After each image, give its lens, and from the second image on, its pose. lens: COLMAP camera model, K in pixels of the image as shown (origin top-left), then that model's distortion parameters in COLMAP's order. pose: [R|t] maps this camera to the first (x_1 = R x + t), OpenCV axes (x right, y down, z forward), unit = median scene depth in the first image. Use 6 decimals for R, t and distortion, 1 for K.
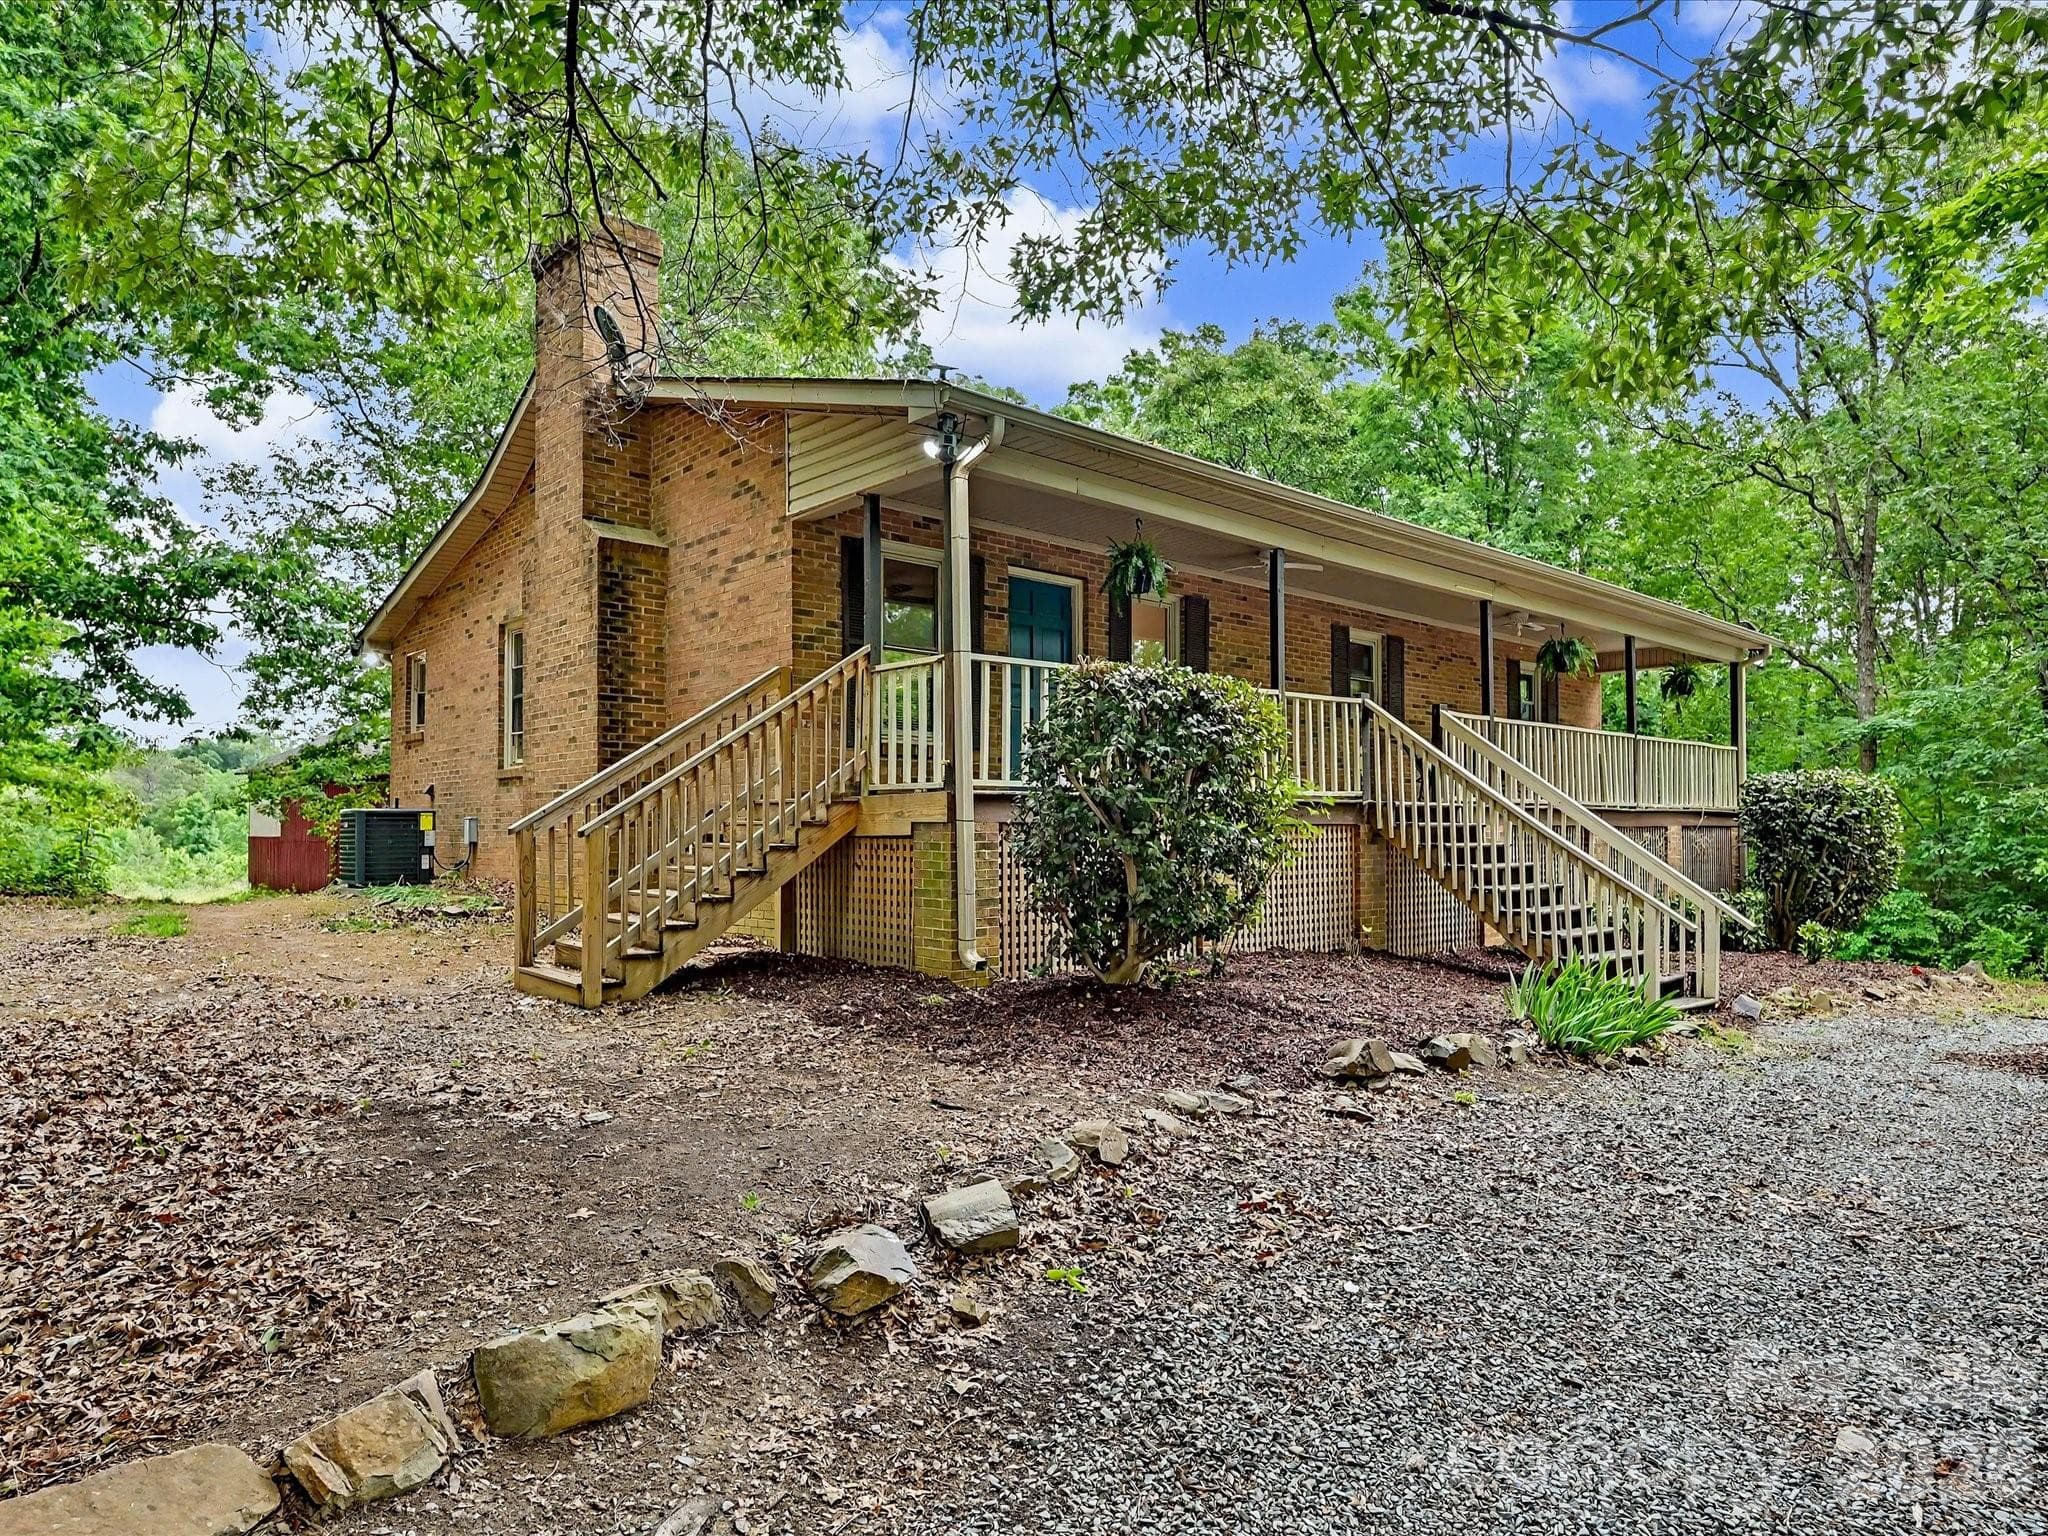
lens RADIAL K [[1369.4, 0, 1011.3], [0, 1369.4, 767.8], [0, 0, 1]] dist [0.006959, 0.001144]
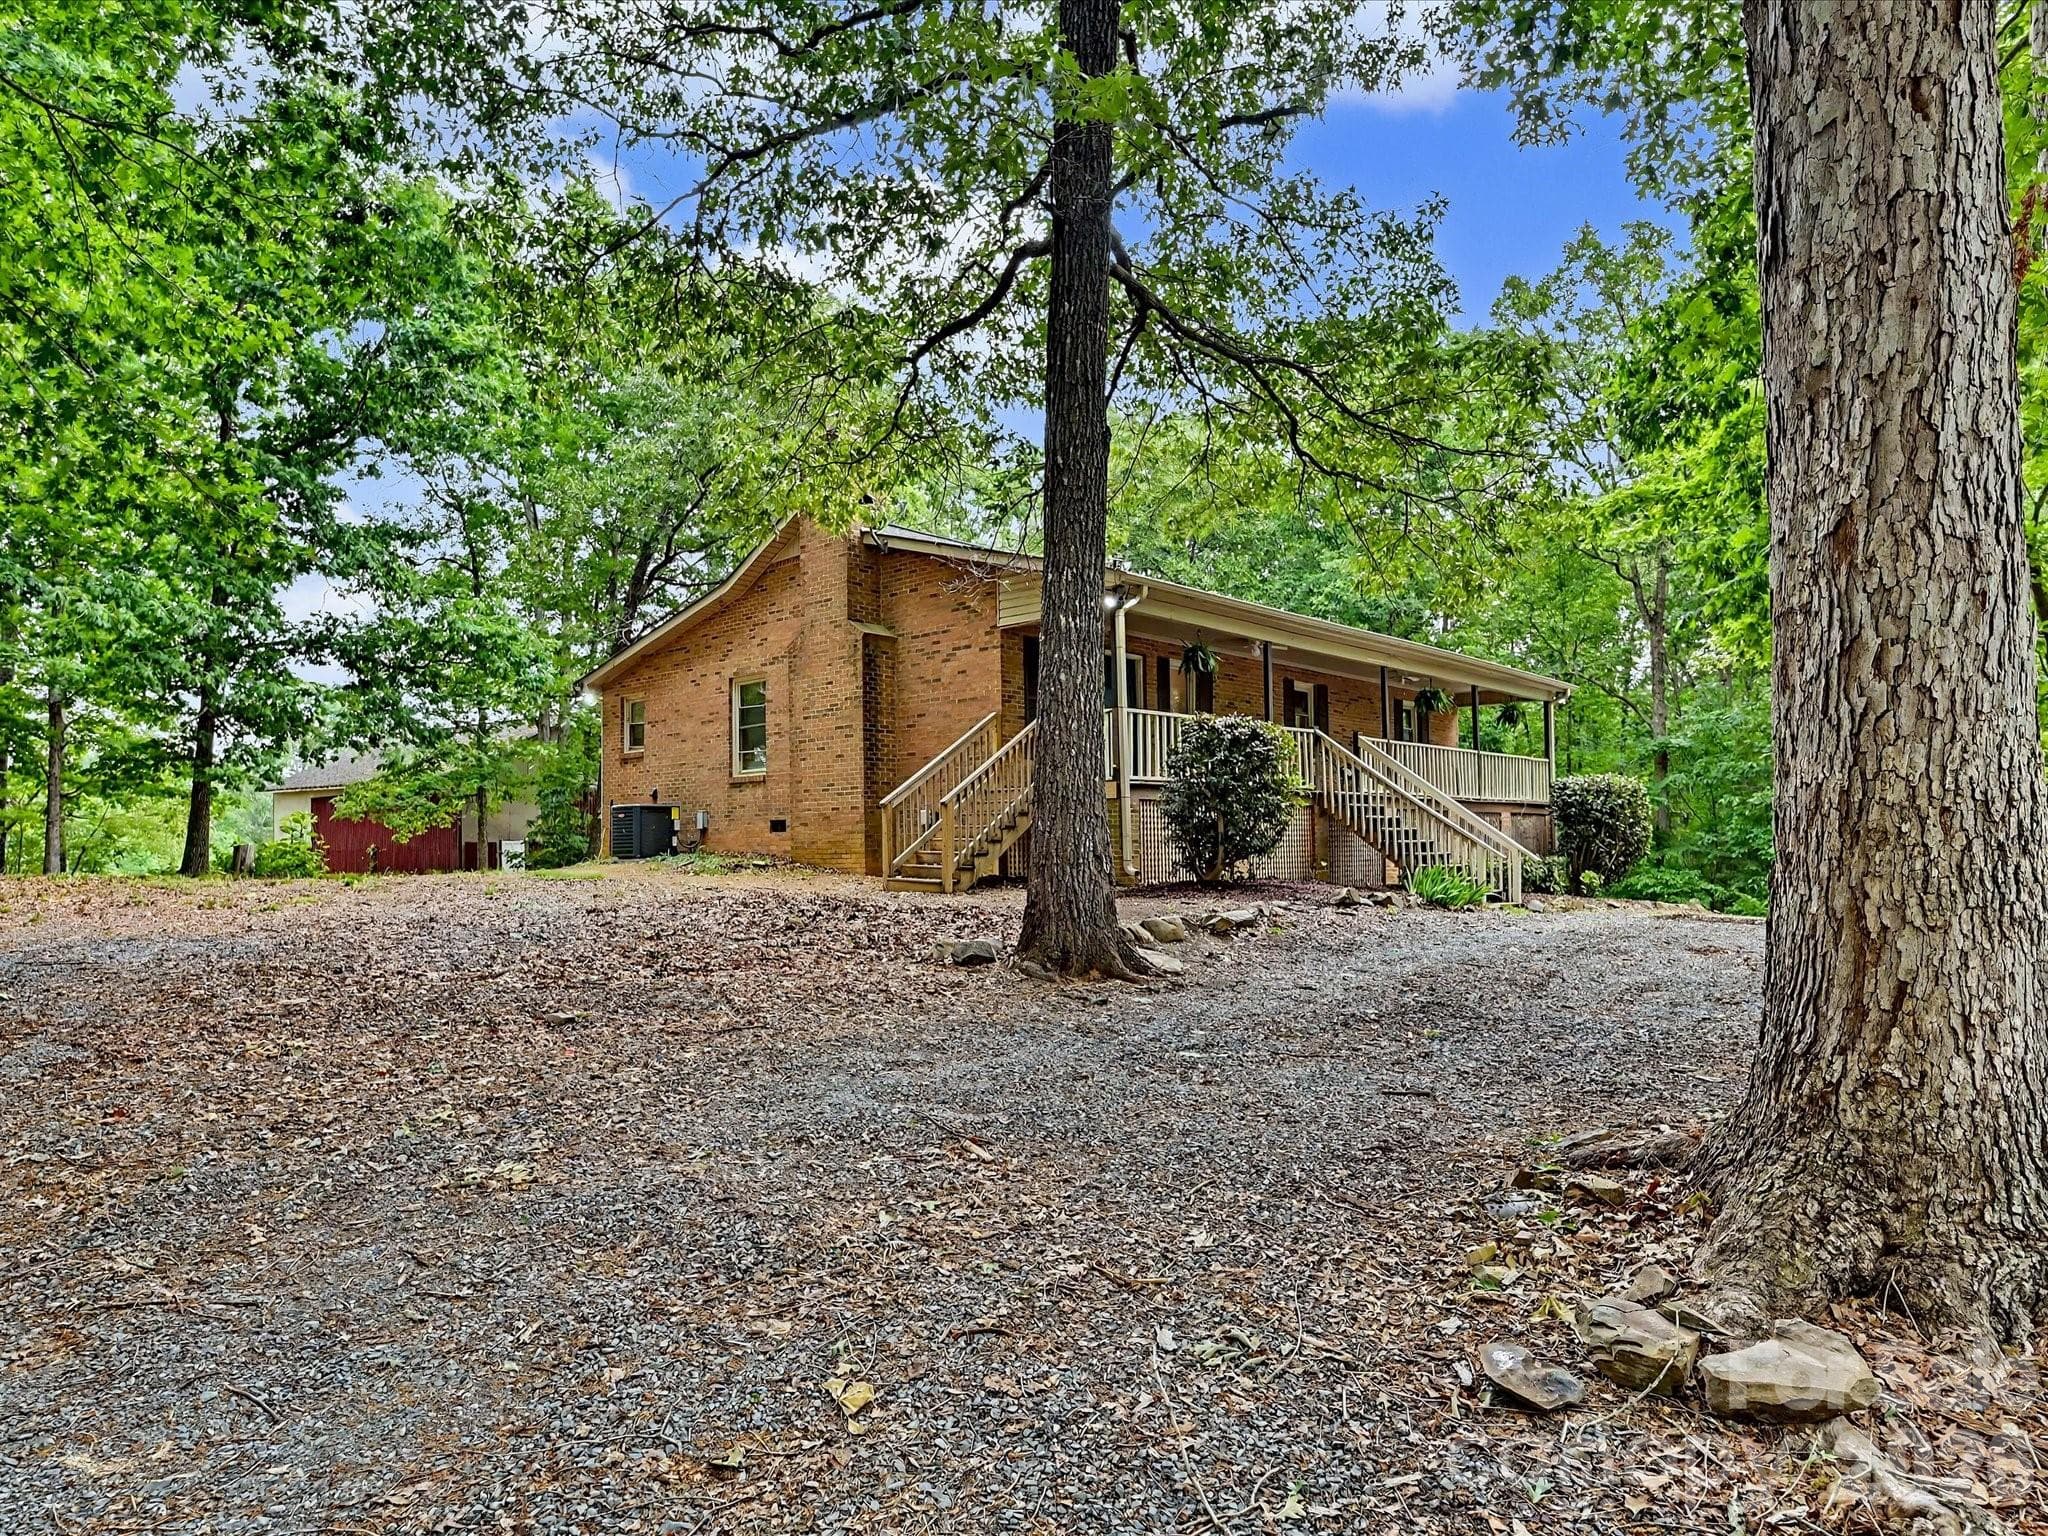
lens RADIAL K [[1369.4, 0, 1028.0], [0, 1369.4, 766.9], [0, 0, 1]] dist [0.006959, 0.001144]
pose [[0.995331, -0.004479, 0.096412, -0.209830], [0.005830, 0.999889, -0.013740, 0.013041], [-0.096340, 0.014237, 0.995247, -0.516836]]
